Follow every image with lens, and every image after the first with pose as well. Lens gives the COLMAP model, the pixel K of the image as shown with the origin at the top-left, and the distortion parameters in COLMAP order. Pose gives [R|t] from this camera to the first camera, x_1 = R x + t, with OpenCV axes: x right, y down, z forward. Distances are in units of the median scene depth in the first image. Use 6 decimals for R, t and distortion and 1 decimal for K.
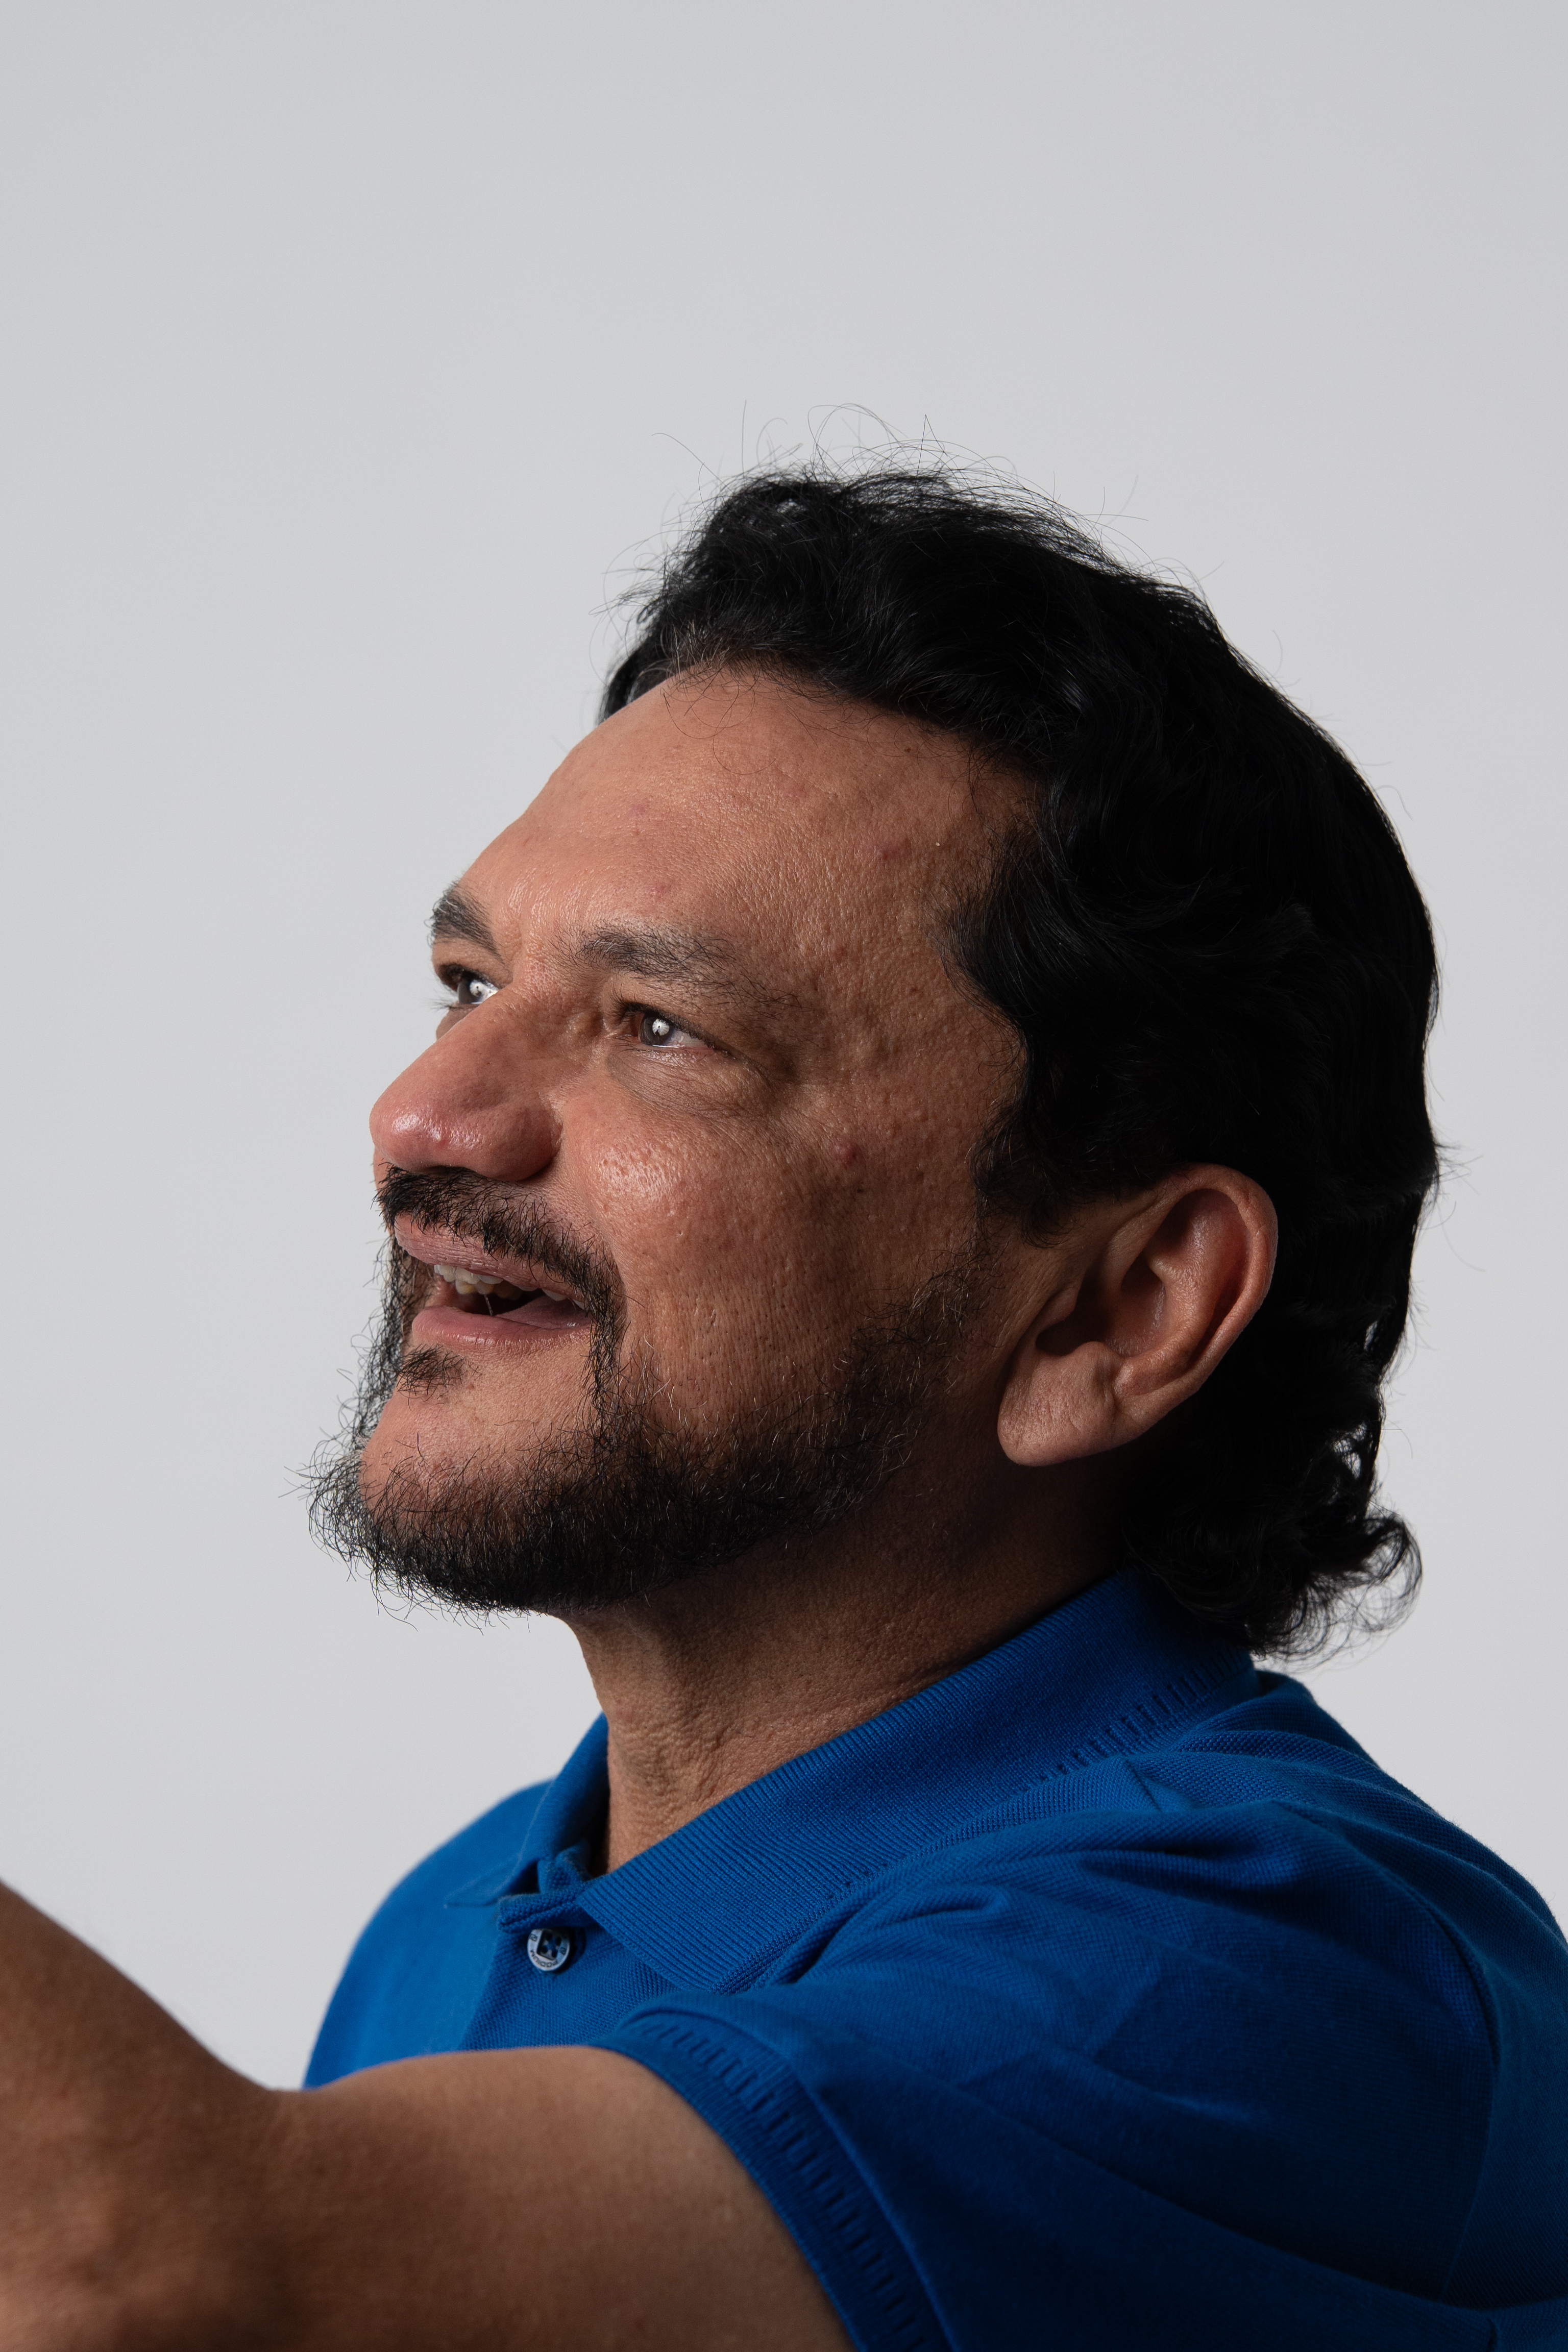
lens RADIAL K [[9484.8, 0, 784.6], [0, 9484.8, 1175.9], [0, 0, 1]] dist [-0.721114, 3.756764]
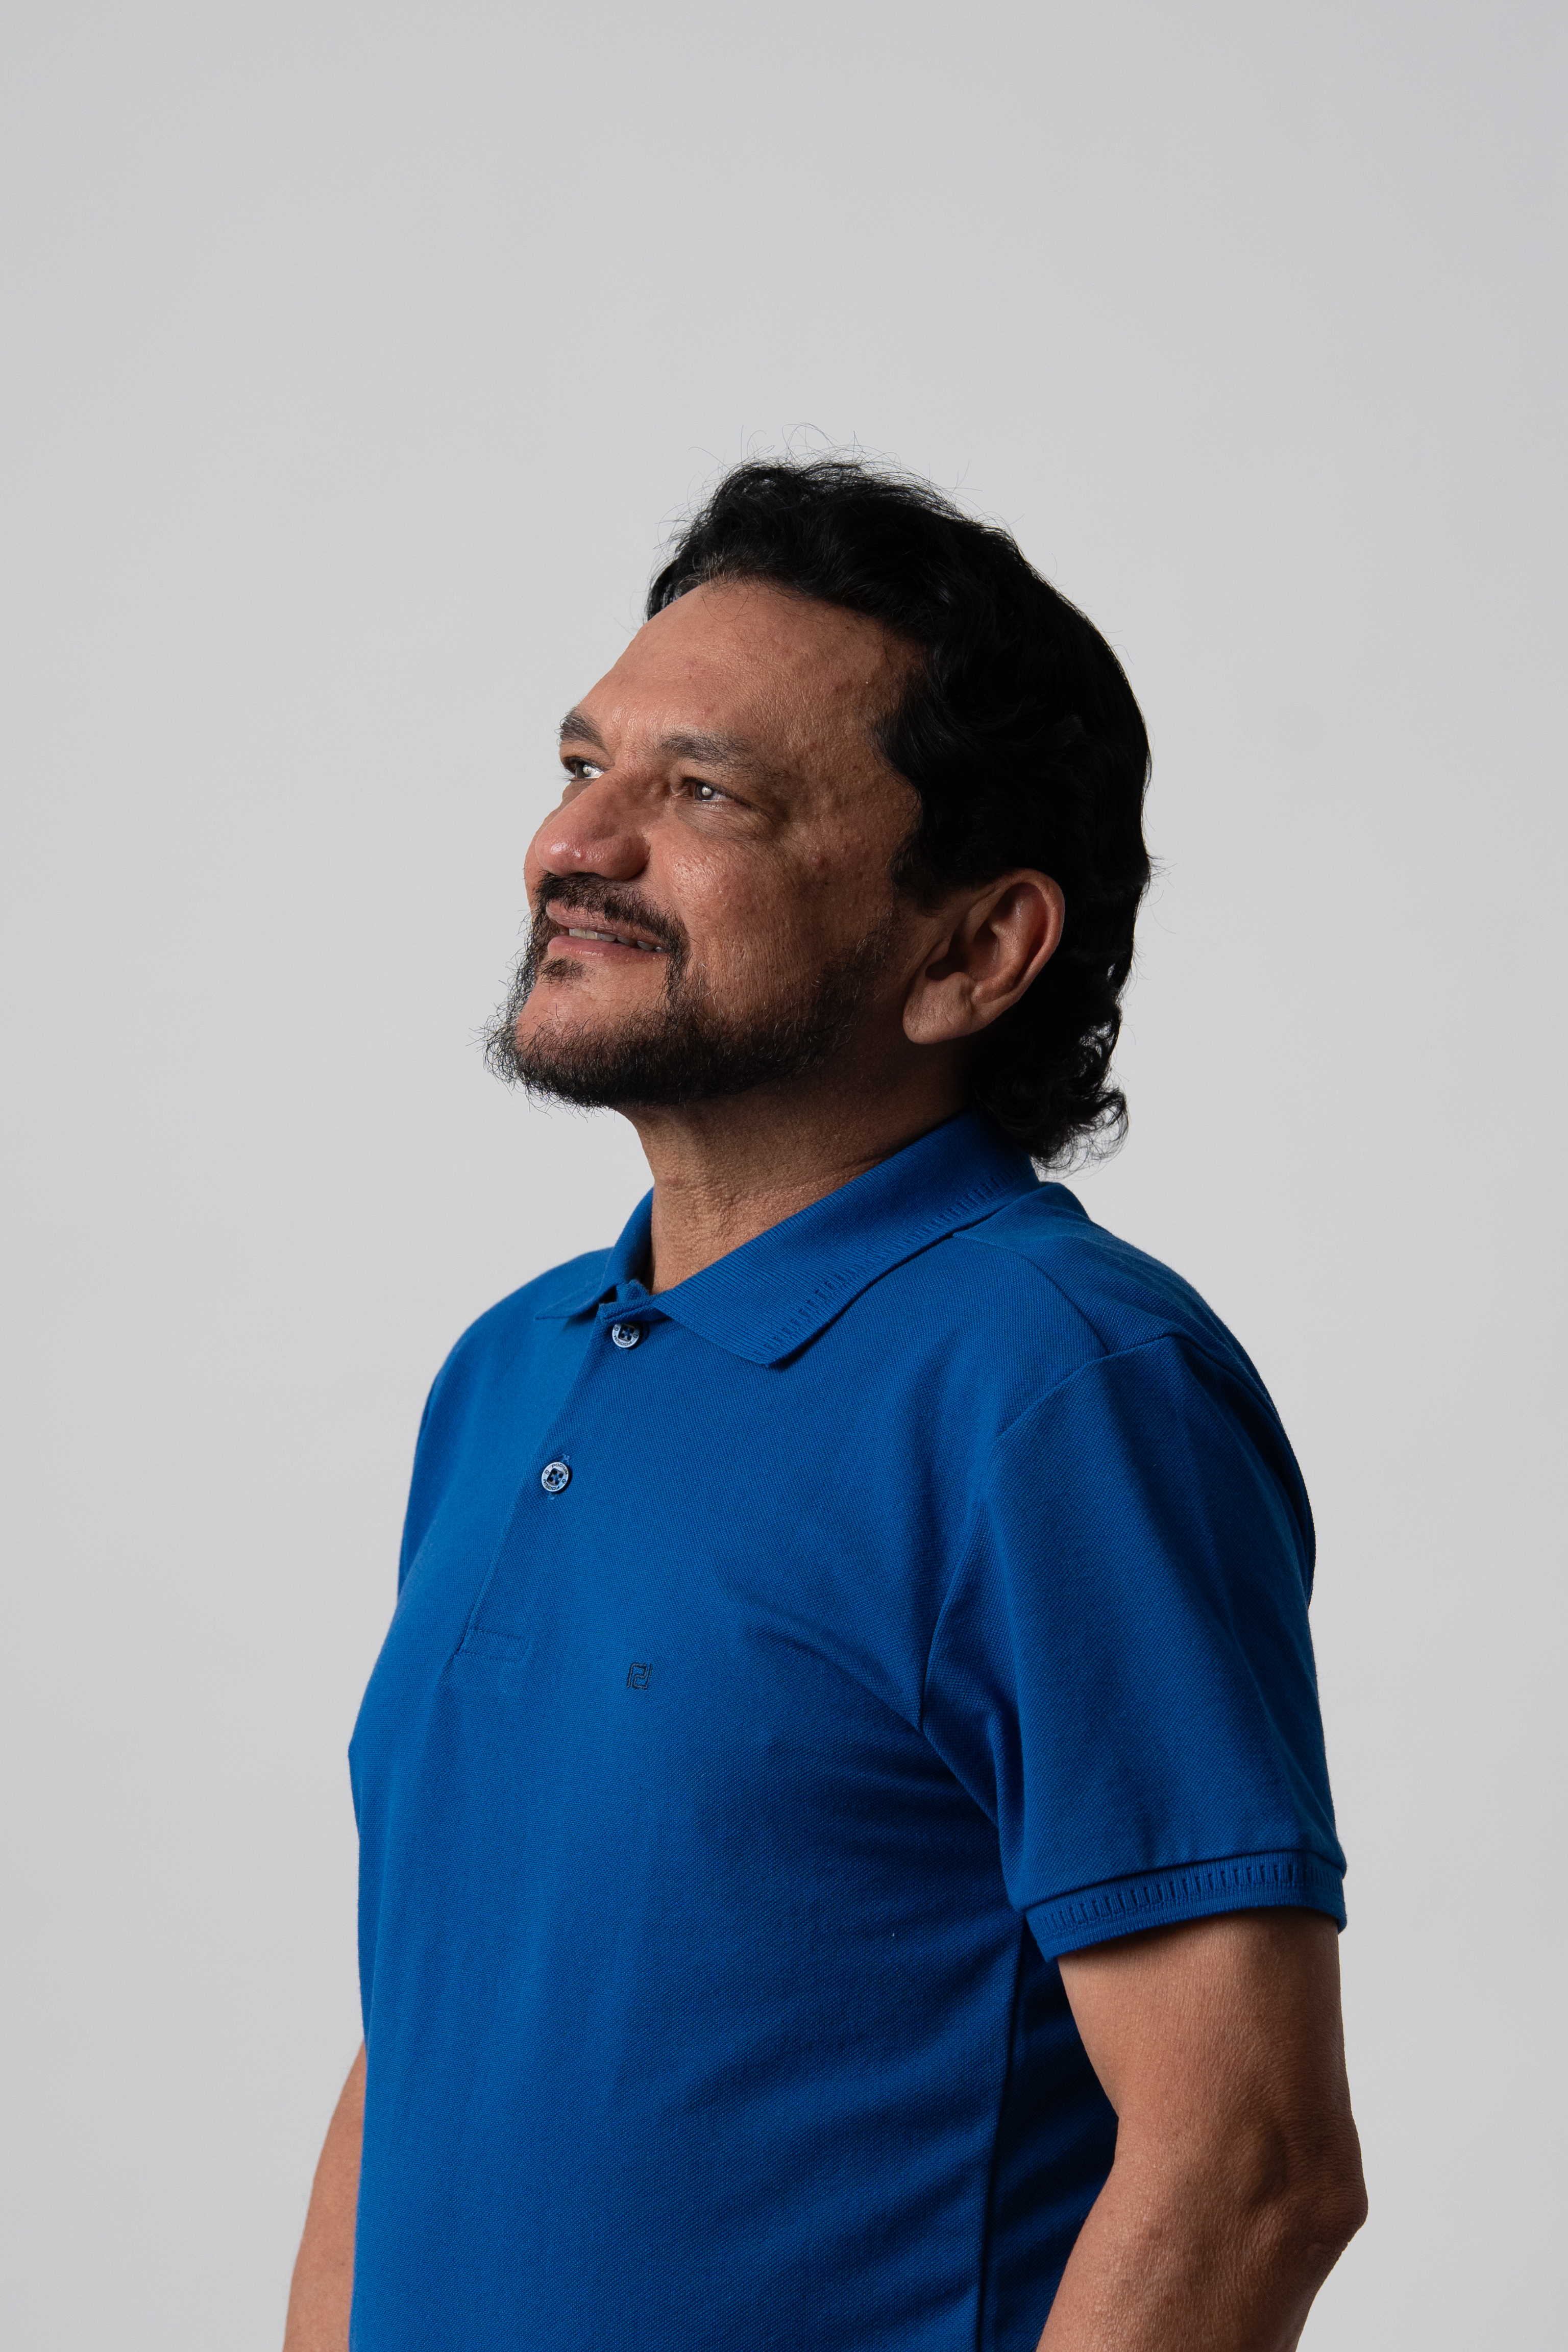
lens RADIAL K [[9484.8, 0, 784.6], [0, 9484.8, 1175.9], [0, 0, 1]] dist [-0.721114, 3.756764]
pose [[0.998104, -0.010903, 0.060570, -0.103297], [0.009562, 0.999704, 0.022392, 0.015765], [-0.060796, -0.021771, 0.997913, -0.711049]]
